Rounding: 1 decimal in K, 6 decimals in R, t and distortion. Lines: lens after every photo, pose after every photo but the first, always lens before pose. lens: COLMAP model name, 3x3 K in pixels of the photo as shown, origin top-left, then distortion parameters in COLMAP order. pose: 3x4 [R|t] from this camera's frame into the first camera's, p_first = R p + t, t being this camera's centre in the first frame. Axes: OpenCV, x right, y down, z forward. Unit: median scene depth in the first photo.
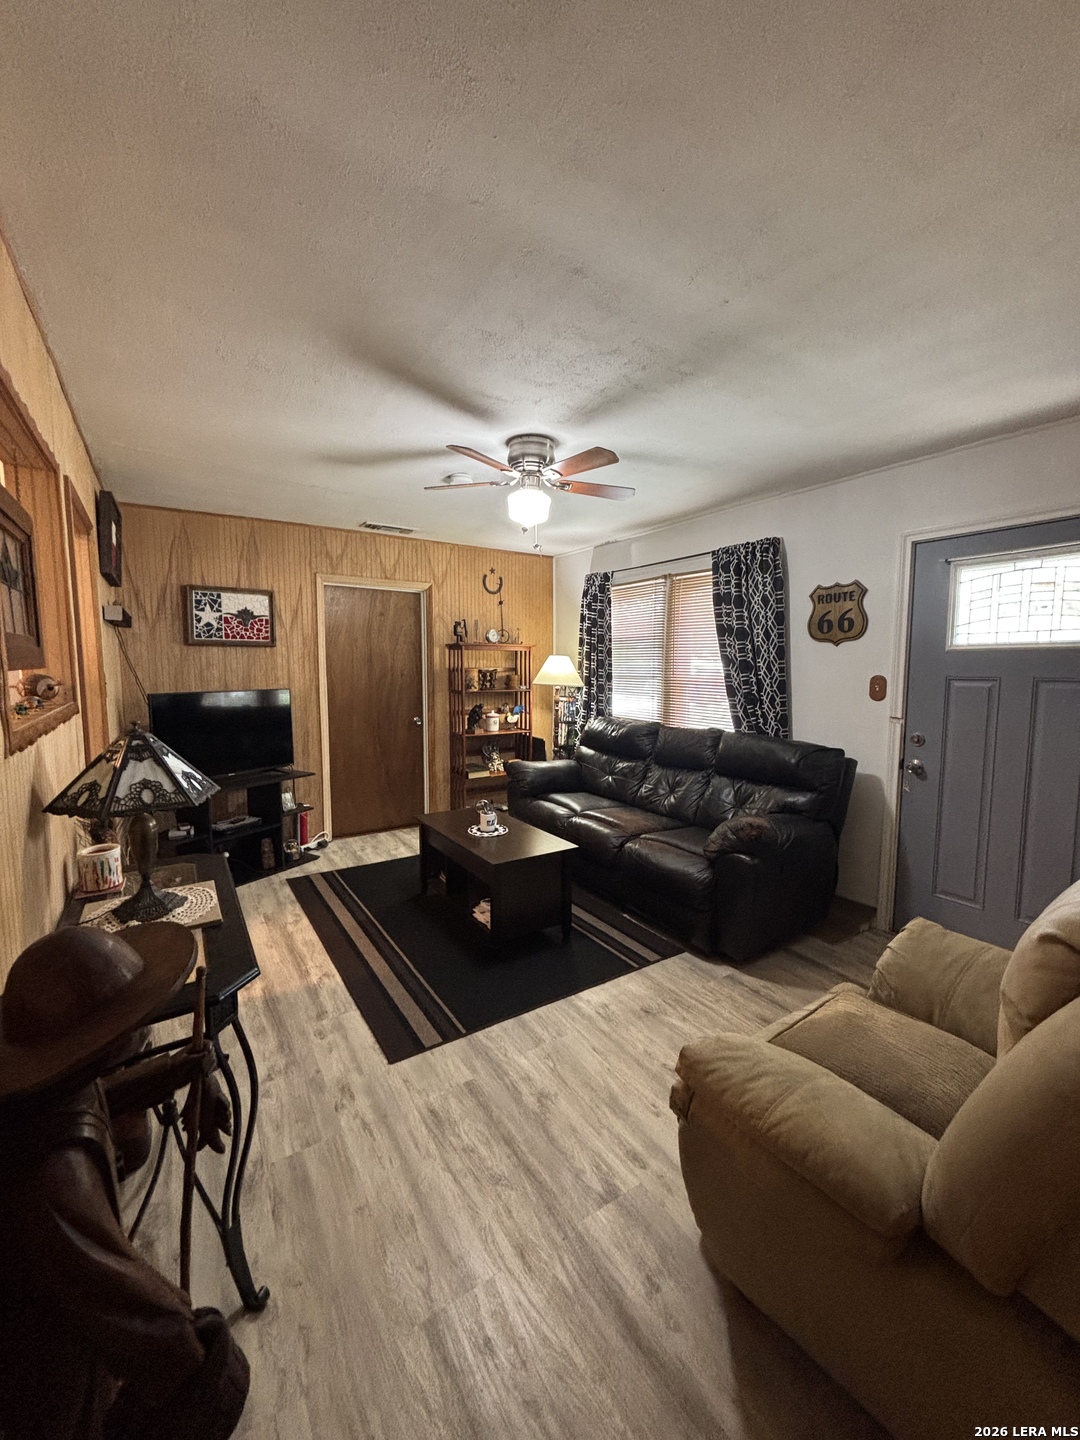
lens RADIAL K [[575.0, 0, 539.5], [0, 575.0, 716.7], [0, 0, 1]] dist [0.000385, -0.023825]
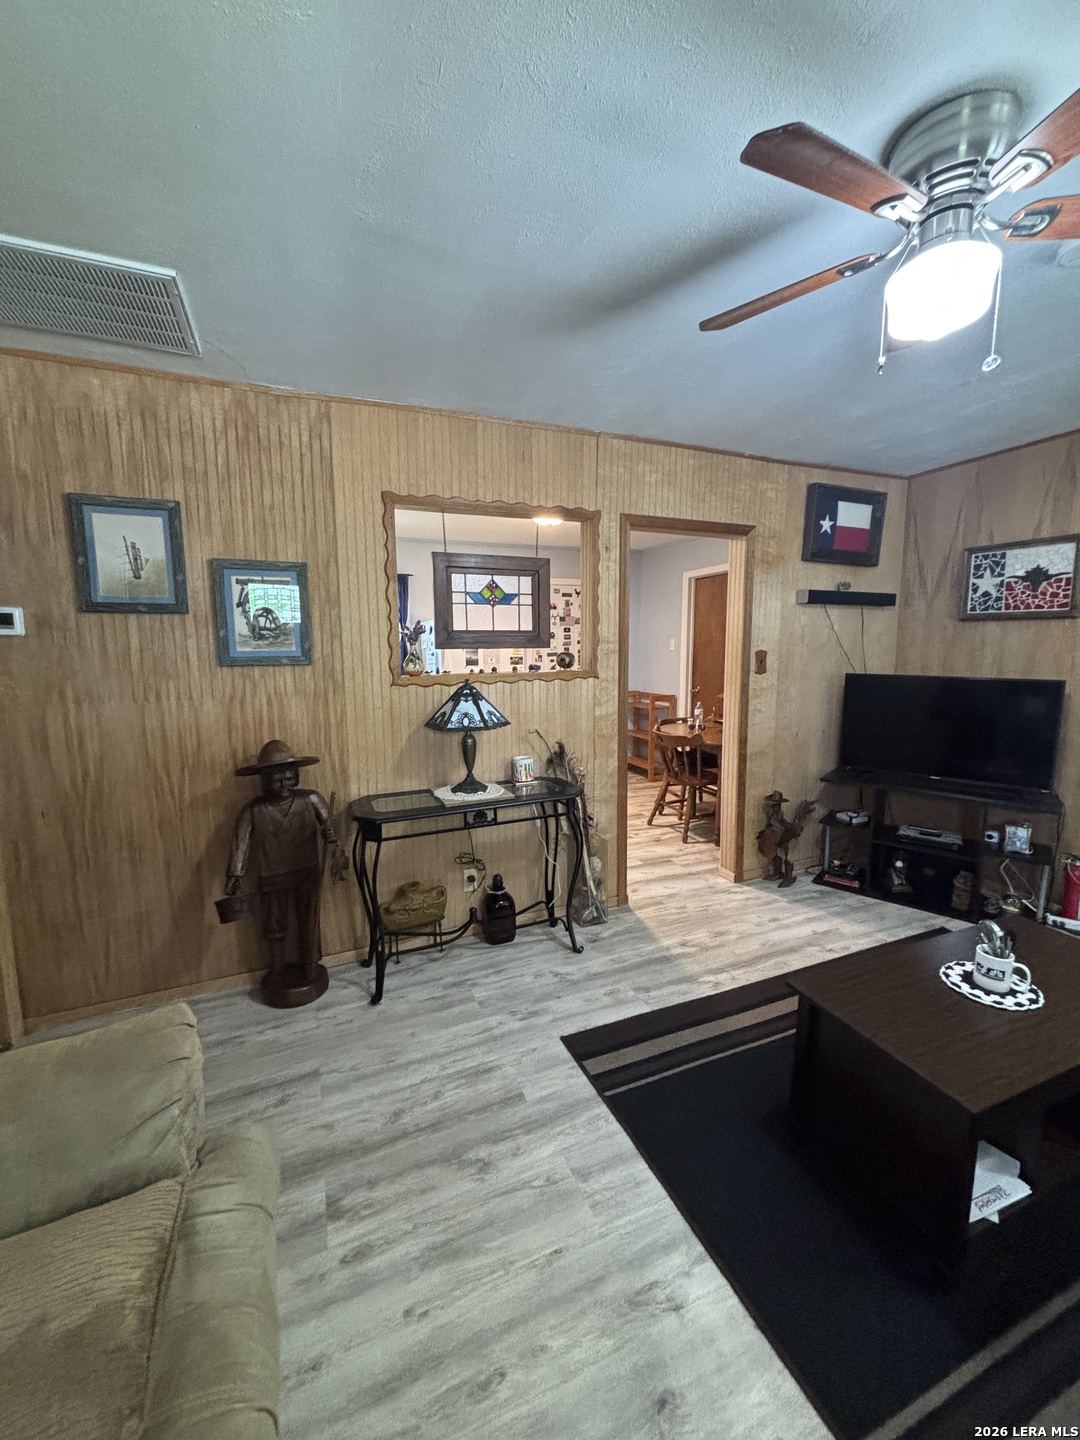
lens RADIAL K [[574.4, 0, 540.0], [0, 574.4, 720.0], [0, 0, 1]] dist [0.002066, -0.000202]
pose [[-0.173189, 0.130585, -0.976193, 0.404322], [-0.084781, 0.985515, 0.146874, -0.061999], [0.981233, 0.108199, -0.159609, 0.633591]]
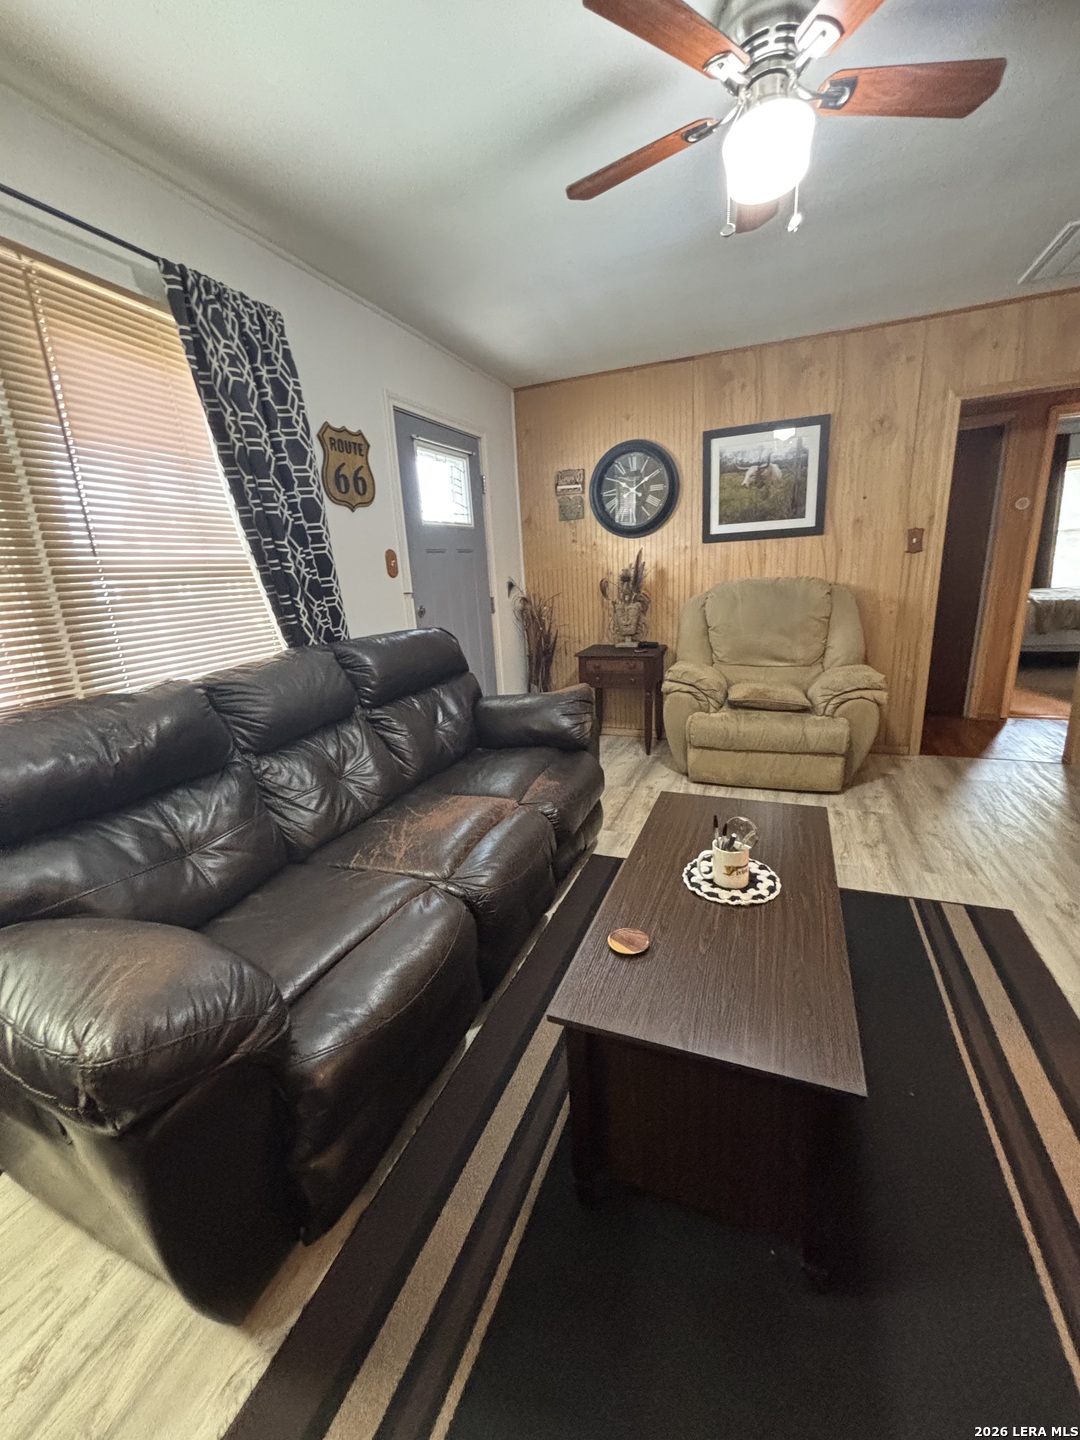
lens RADIAL K [[574.4, 0, 540.0], [0, 574.4, 720.0], [0, 0, 1]] dist [0.002066, -0.000202]
pose [[-0.570671, -0.189027, 0.799127, -0.311430], [0.124952, 0.941826, 0.312012, -0.064901], [-0.811617, 0.277909, -0.513853, 1.227103]]
